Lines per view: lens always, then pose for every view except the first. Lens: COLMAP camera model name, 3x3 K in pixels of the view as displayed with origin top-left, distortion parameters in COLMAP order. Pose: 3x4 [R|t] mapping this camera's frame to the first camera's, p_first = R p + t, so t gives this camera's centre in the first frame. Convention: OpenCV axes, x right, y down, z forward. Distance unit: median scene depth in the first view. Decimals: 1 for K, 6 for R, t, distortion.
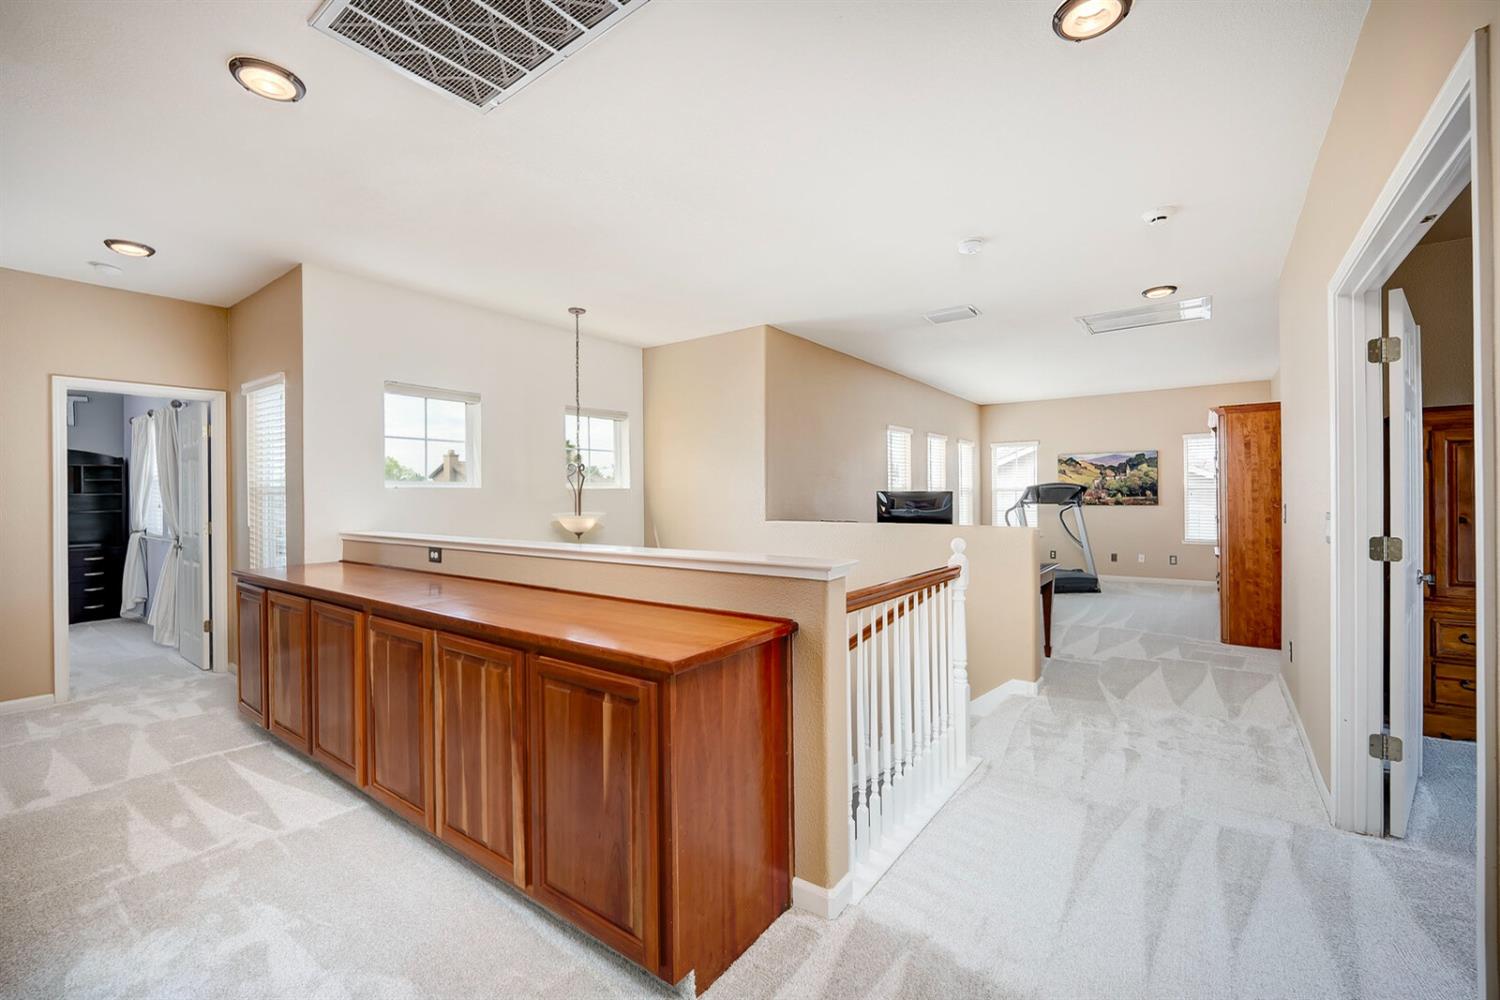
lens RADIAL K [[609.0, 0, 753.2], [0, 609.0, 493.0], [0, 0, 1]] dist [-0.012834, -0.000363]
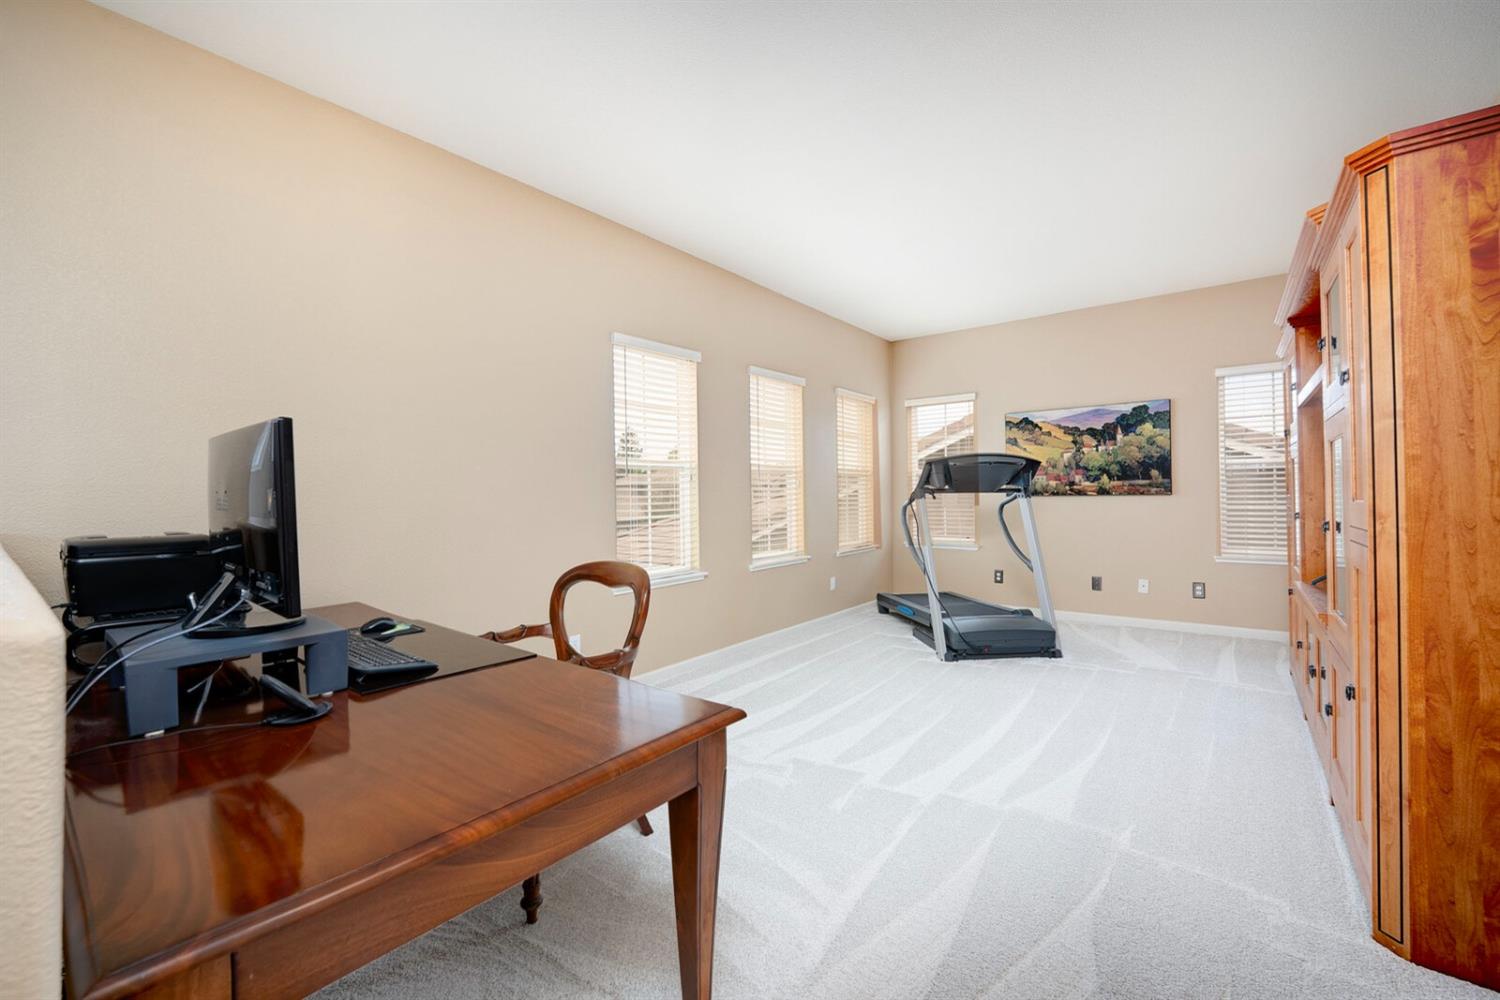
lens RADIAL K [[609.0, 0, 753.2], [0, 609.0, 493.0], [0, 0, 1]] dist [-0.012834, -0.000363]
pose [[0.999722, -0.004624, -0.023116, 0.278903], [0.004616, 0.999989, -0.000377, 0.016730], [0.023118, 0.000270, 0.999733, 0.407729]]
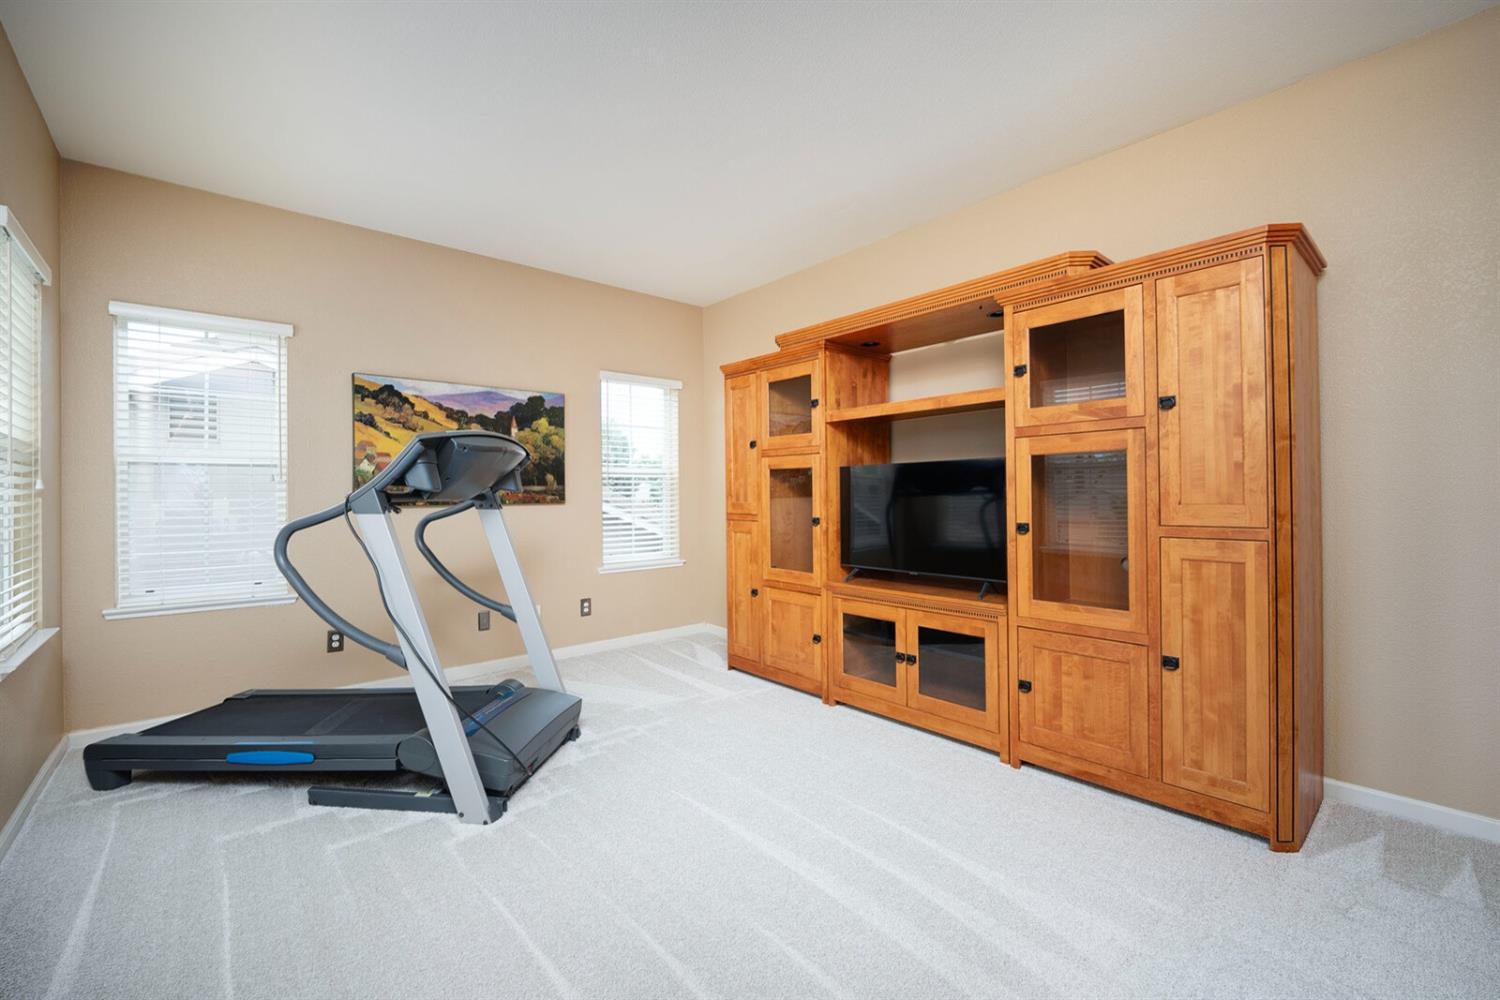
lens RADIAL K [[609.0, 0, 753.2], [0, 609.0, 493.0], [0, 0, 1]] dist [-0.012834, -0.000363]
pose [[0.207768, 0.008766, 0.978139, 0.199695], [0.004450, 0.999941, -0.009907, 0.017156], [-0.978168, 0.006411, 0.207717, 0.722658]]
